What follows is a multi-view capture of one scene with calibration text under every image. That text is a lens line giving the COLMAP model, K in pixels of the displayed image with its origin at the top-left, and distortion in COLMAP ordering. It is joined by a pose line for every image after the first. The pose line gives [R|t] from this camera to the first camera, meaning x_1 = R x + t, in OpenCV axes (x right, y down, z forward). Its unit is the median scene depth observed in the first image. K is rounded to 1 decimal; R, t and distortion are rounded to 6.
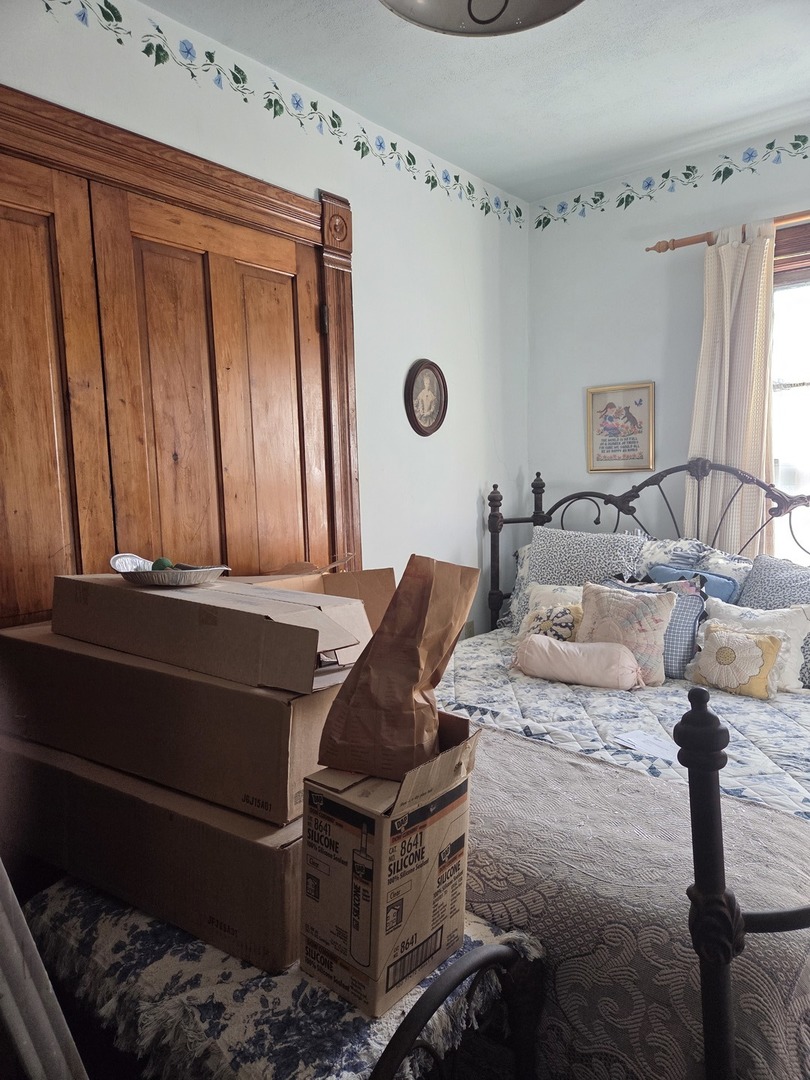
lens RADIAL K [[716.2, 0, 405.7], [0, 716.2, 540.6], [0, 0, 1]] dist [-0.002674, -0.001793]
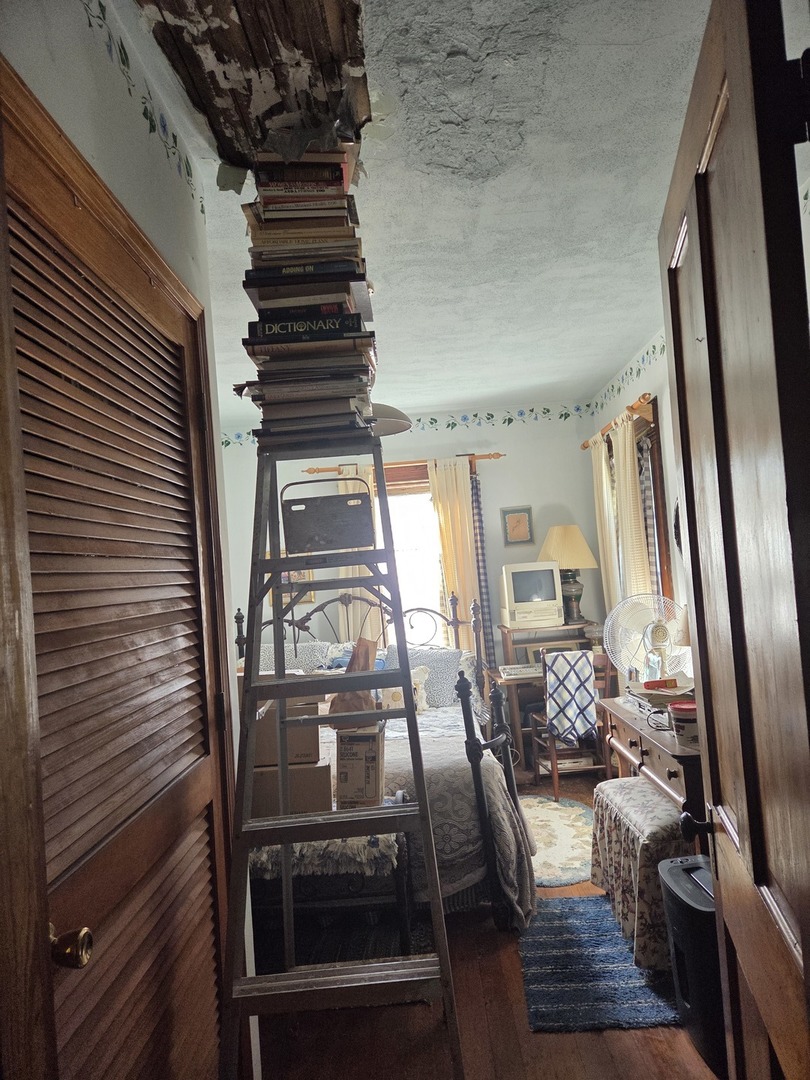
lens RADIAL K [[716.2, 0, 405.2], [0, 716.2, 541.9], [0, 0, 1]] dist [-0.002674, -0.001793]
pose [[0.789345, -0.006240, 0.613918, -0.532977], [0.120412, 0.982101, -0.144837, 0.027836], [-0.602026, 0.188250, 0.775968, -0.427576]]
